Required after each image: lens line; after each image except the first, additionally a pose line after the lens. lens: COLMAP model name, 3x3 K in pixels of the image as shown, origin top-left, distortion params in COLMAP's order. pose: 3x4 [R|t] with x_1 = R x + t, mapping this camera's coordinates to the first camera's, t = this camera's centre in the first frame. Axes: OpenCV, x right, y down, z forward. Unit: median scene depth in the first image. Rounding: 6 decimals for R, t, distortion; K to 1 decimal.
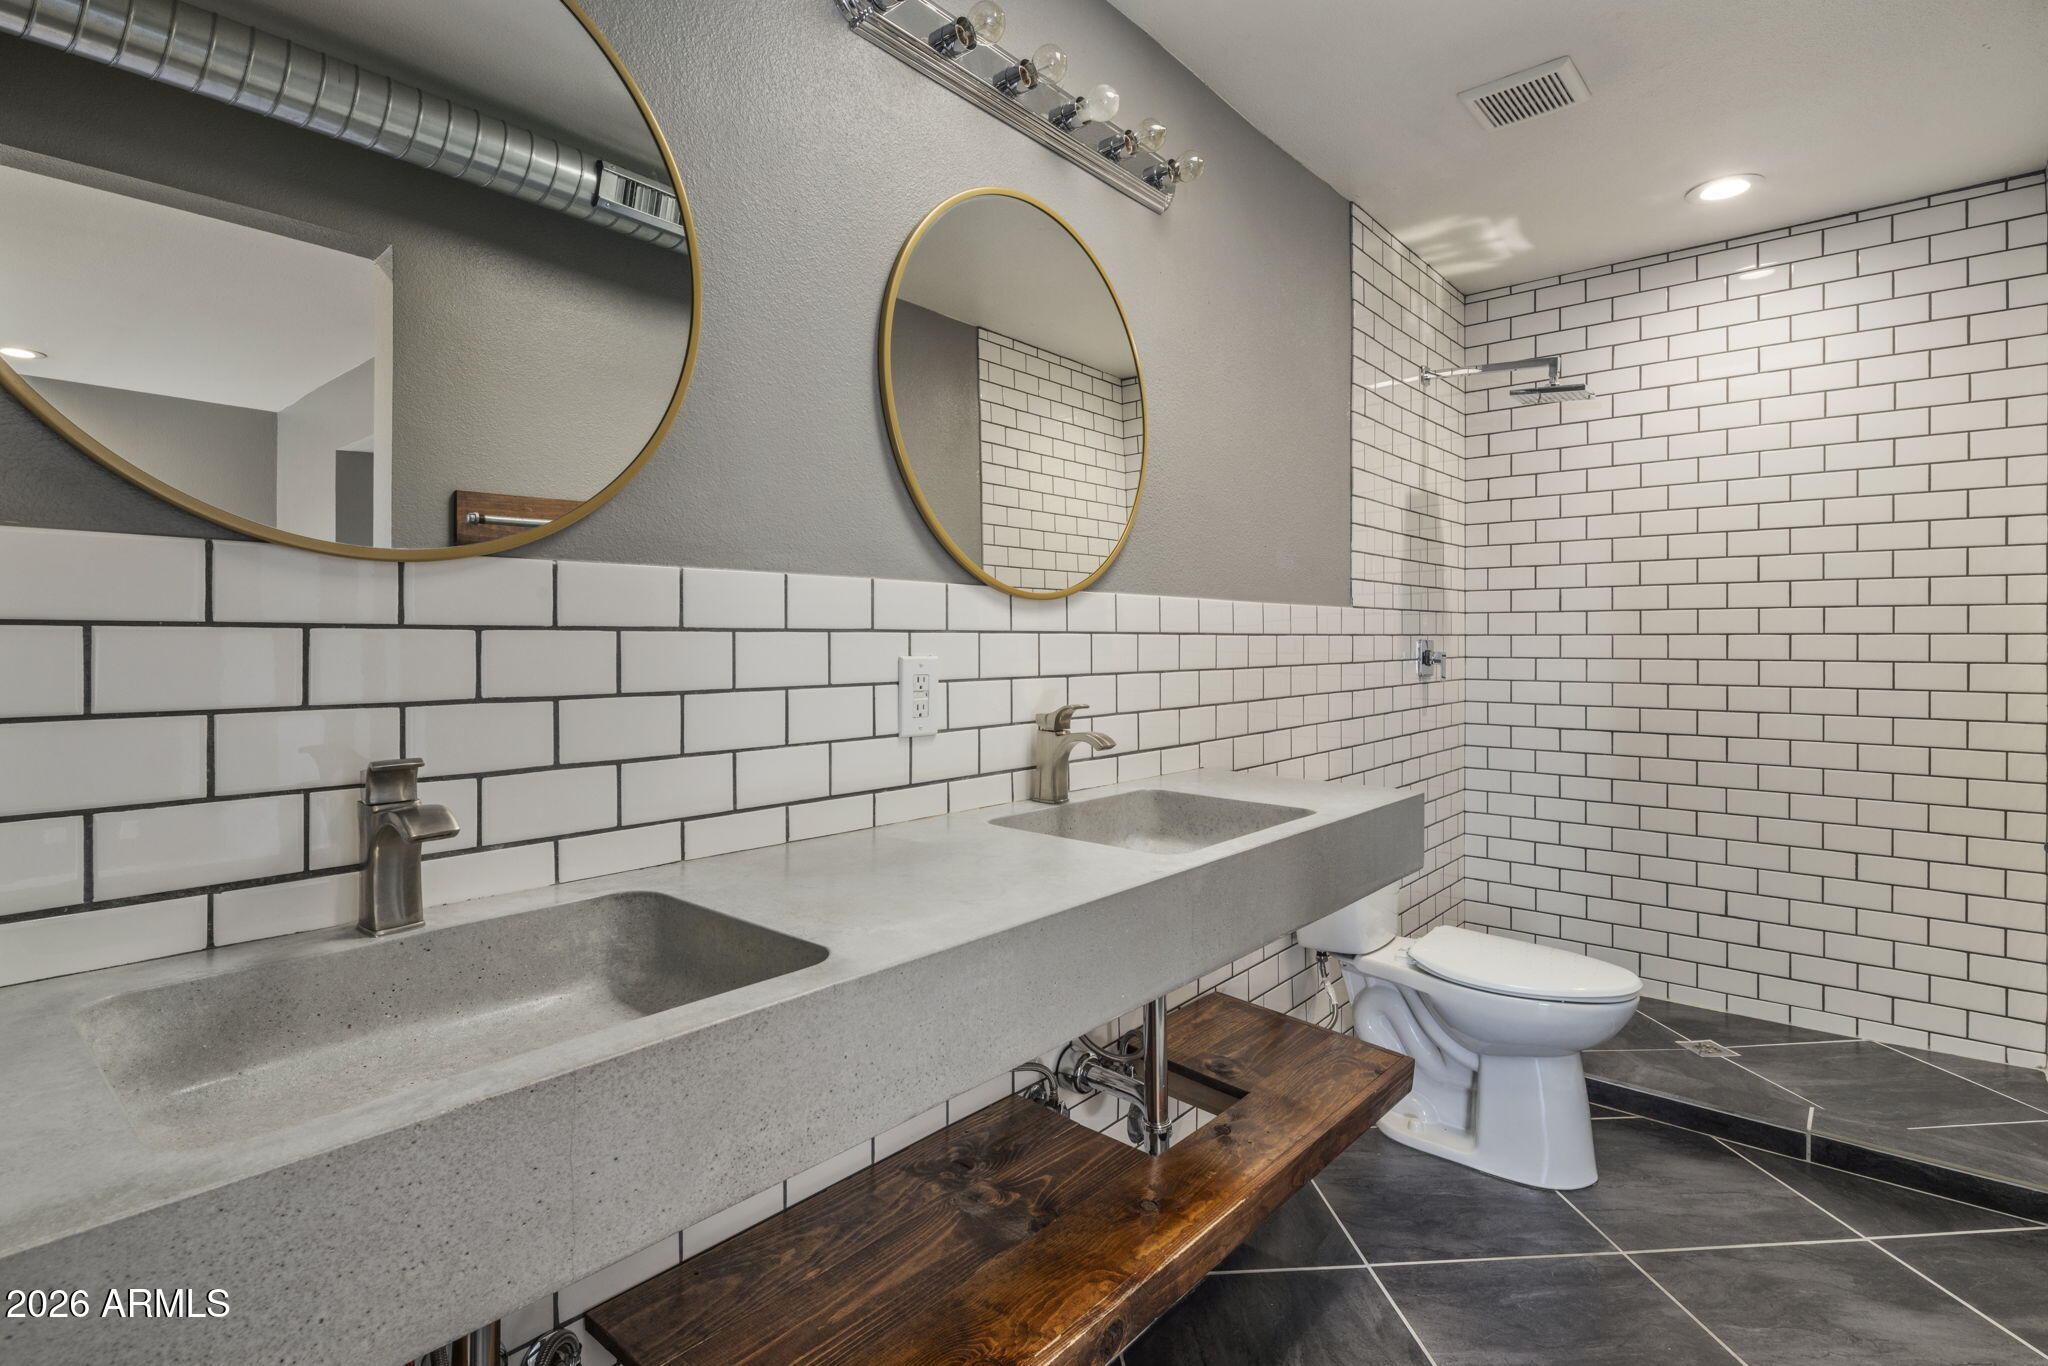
lens RADIAL K [[1000.1, 0, 1020.5], [0, 1000.1, 649.1], [0, 0, 1]] dist [0.005296, -0.005090]
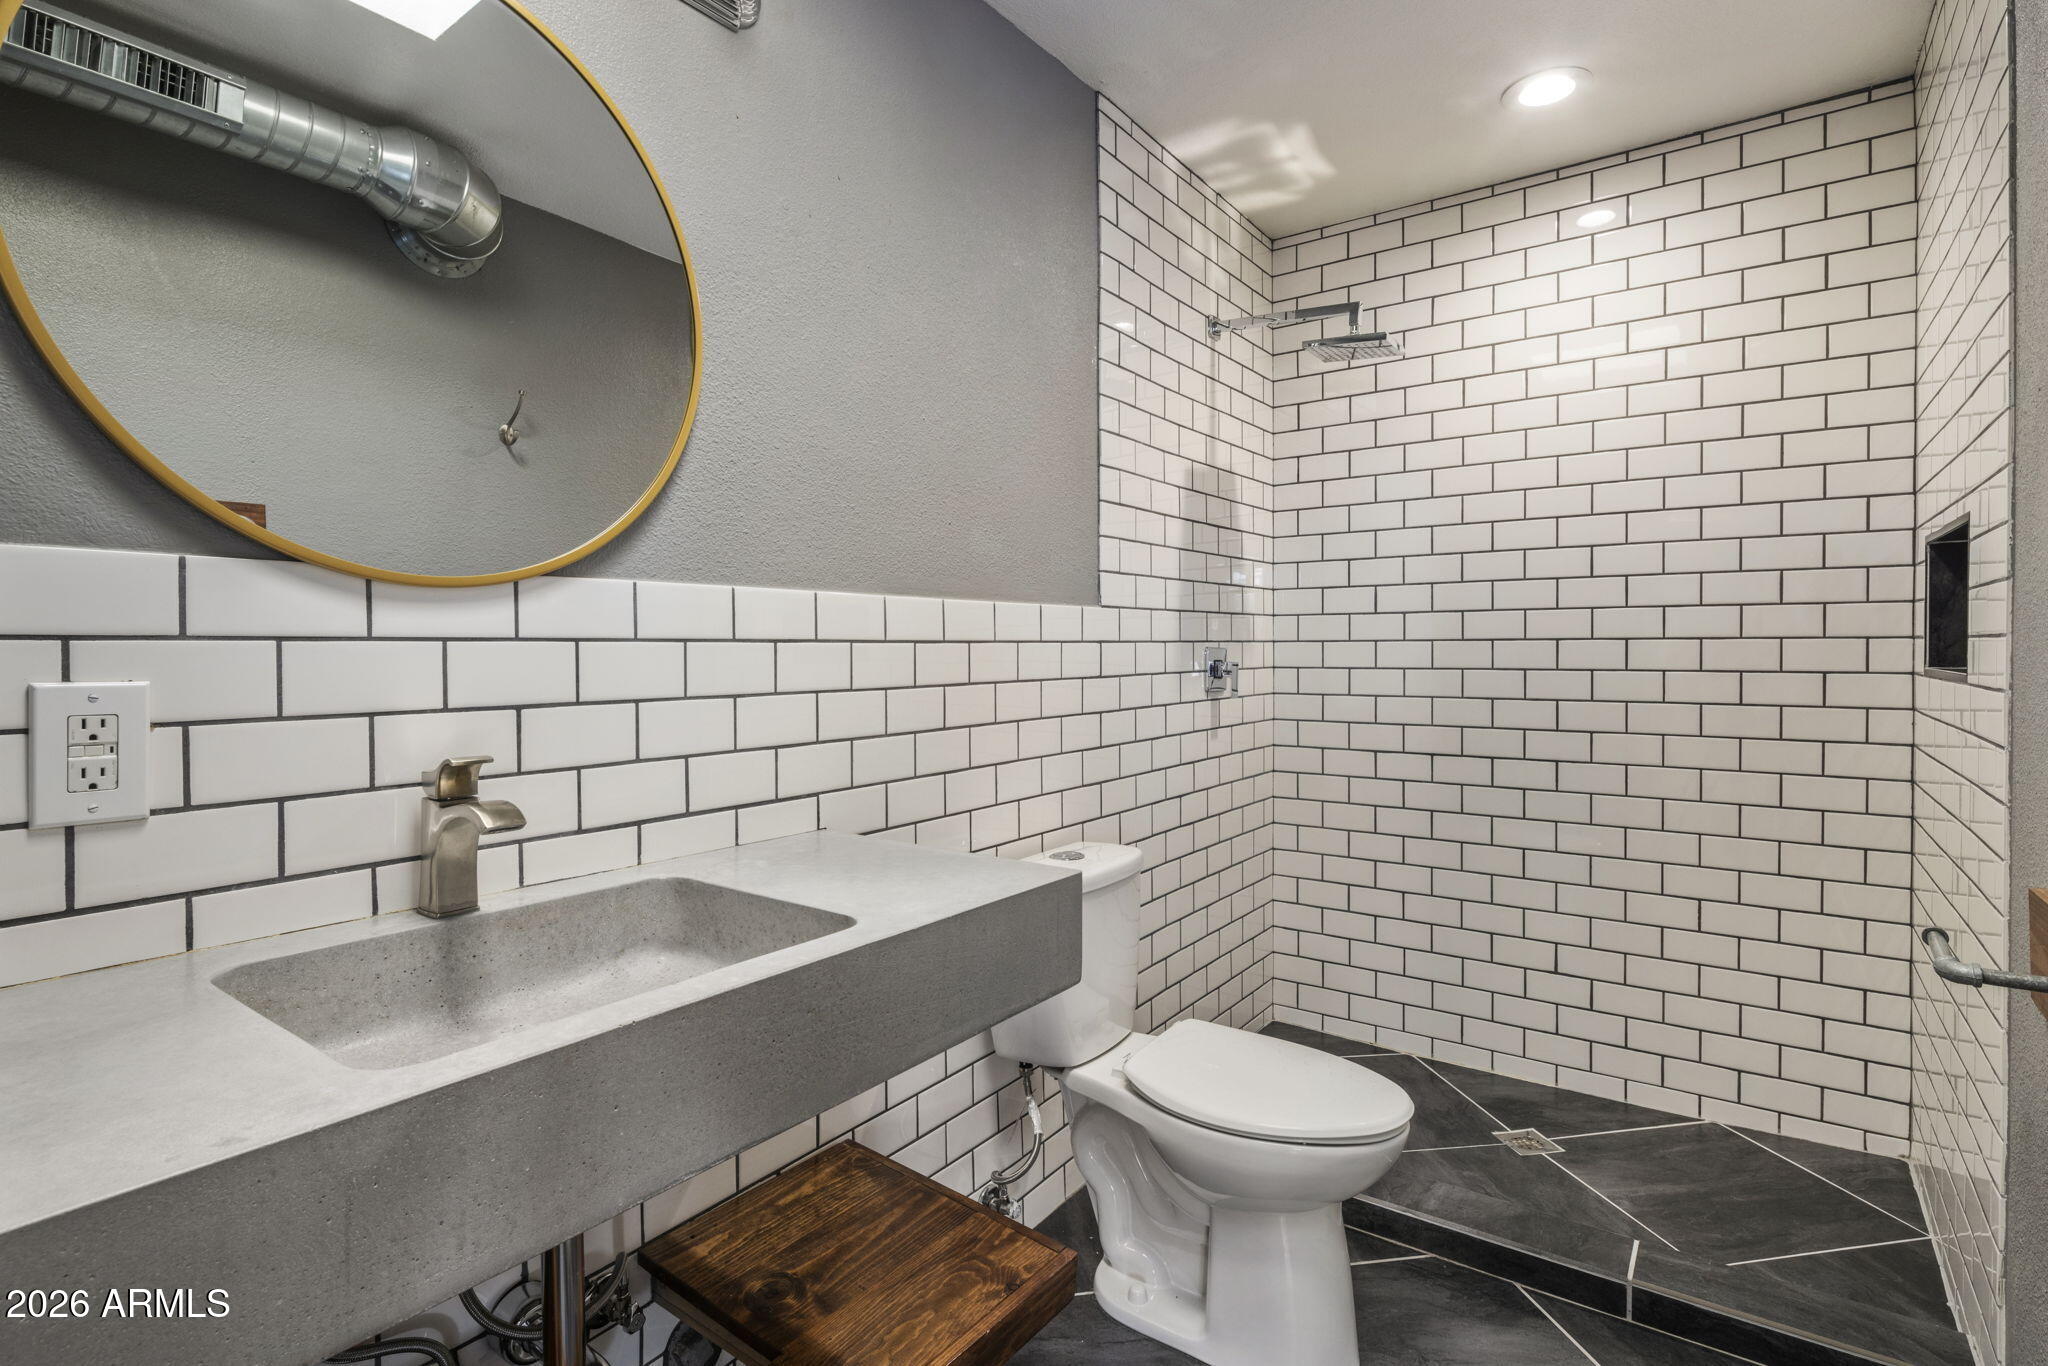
lens RADIAL K [[1000.1, 0, 1024.8], [0, 1000.1, 667.2], [0, 0, 1]] dist [0.005296, -0.005090]
pose [[0.996454, -0.005503, 0.083958, 0.208571], [0.004641, 0.999934, 0.010463, -0.002631], [-0.084010, -0.010037, 0.996414, 0.219536]]
